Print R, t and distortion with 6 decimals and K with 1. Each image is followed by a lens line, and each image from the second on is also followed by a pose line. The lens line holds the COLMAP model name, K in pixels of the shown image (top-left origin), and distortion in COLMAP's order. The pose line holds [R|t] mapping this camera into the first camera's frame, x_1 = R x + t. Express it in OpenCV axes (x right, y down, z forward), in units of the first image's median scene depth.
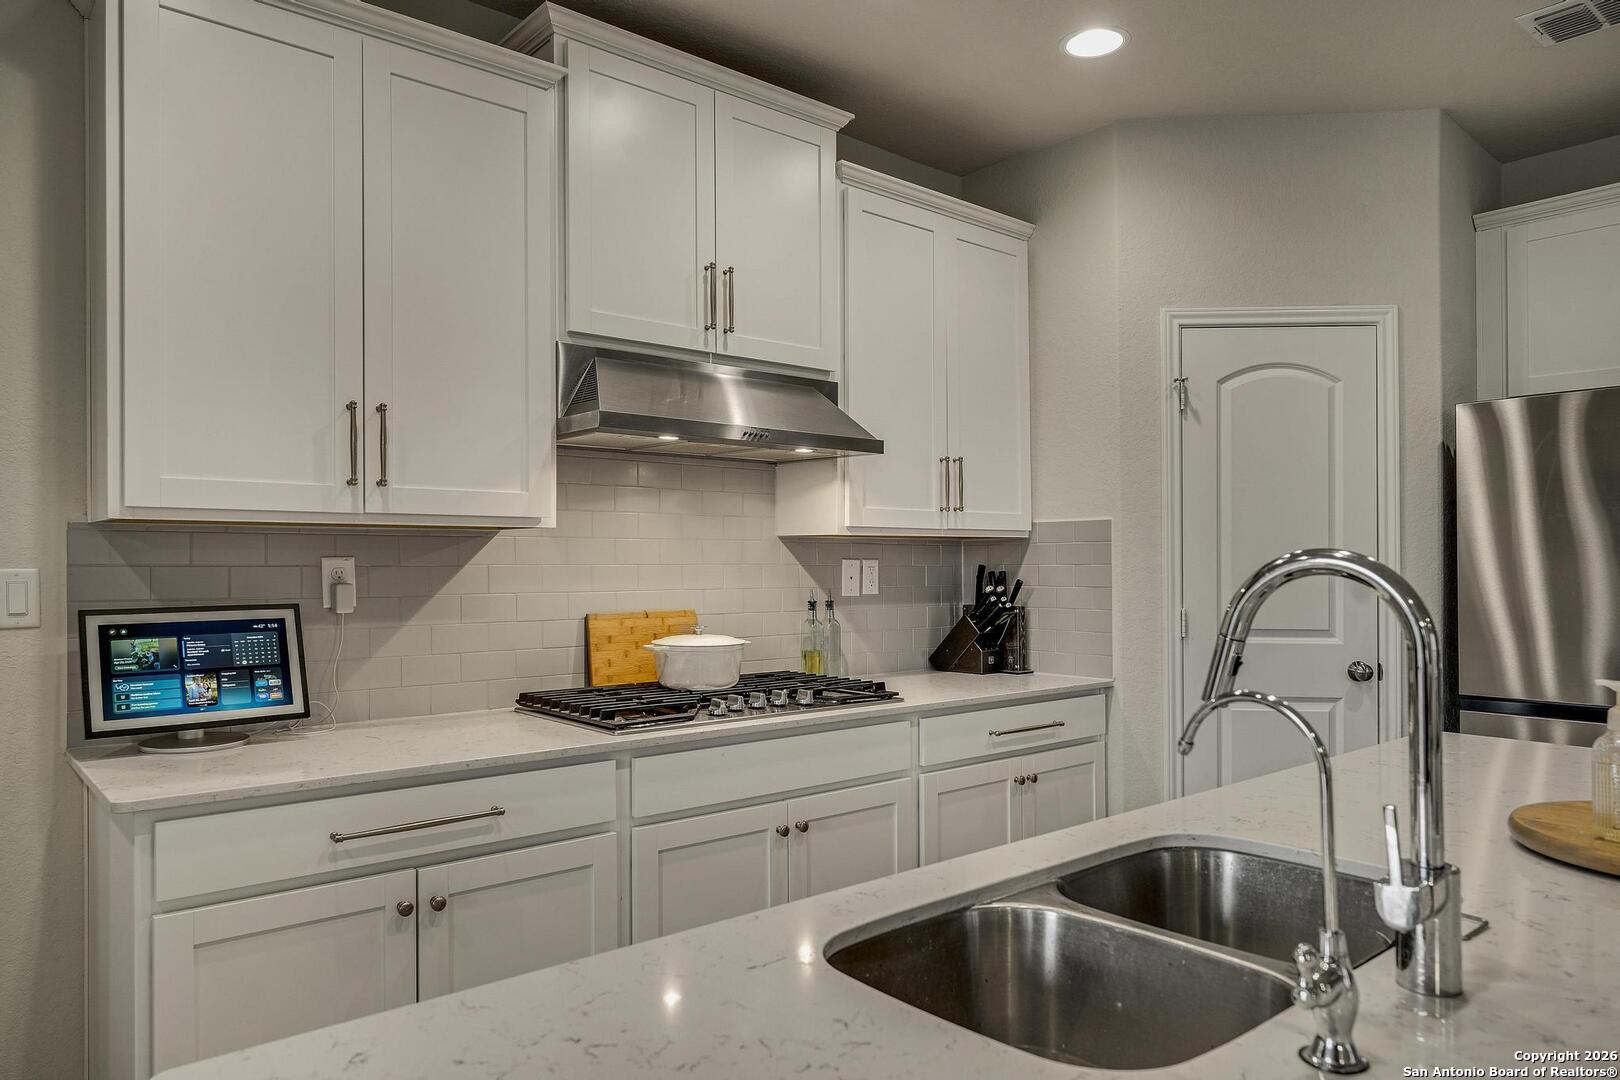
lens RADIAL K [[1072.9, 0, 809.8], [0, 1072.9, 561.8], [0, 0, 1]] dist [-0.006357, -0.002245]
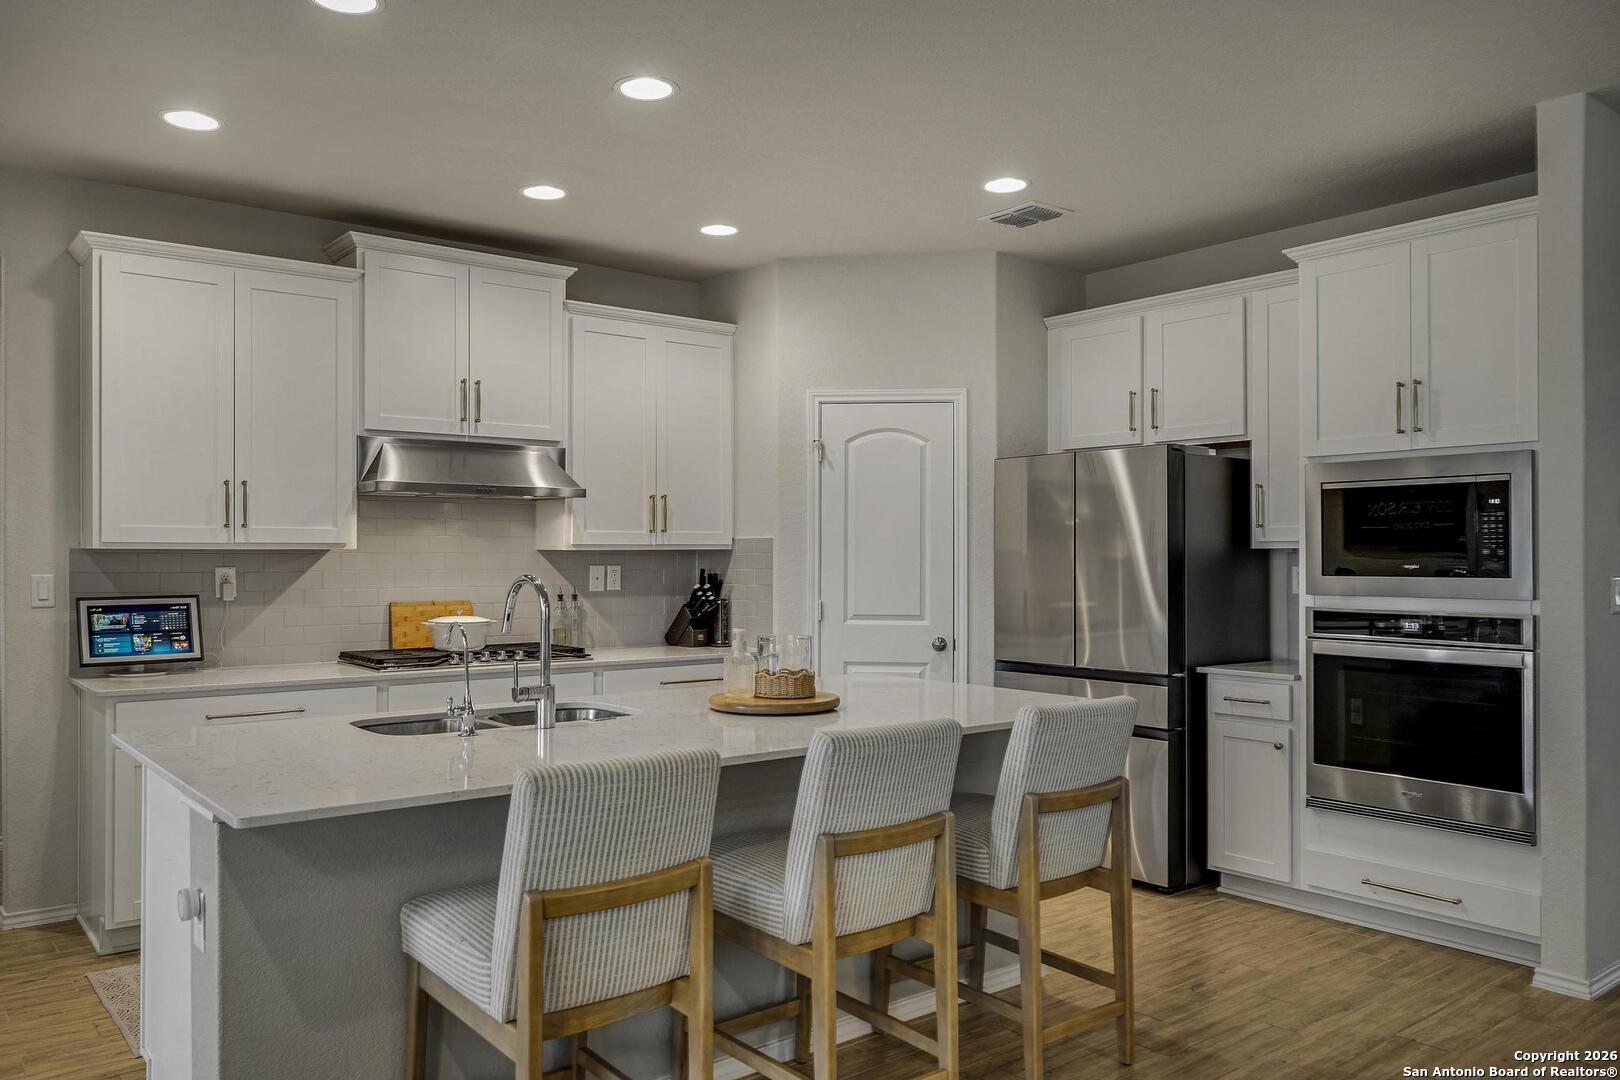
lens RADIAL K [[1193.1, 0, 805.2], [0, 1193.1, 546.2], [0, 0, 1]] dist [-0.030022, 0.011702]
pose [[0.999594, 0.000257, -0.028489, 0.477772], [-0.000427, 0.999982, -0.005967, -0.024223], [0.028487, 0.005976, 0.999576, -0.759114]]
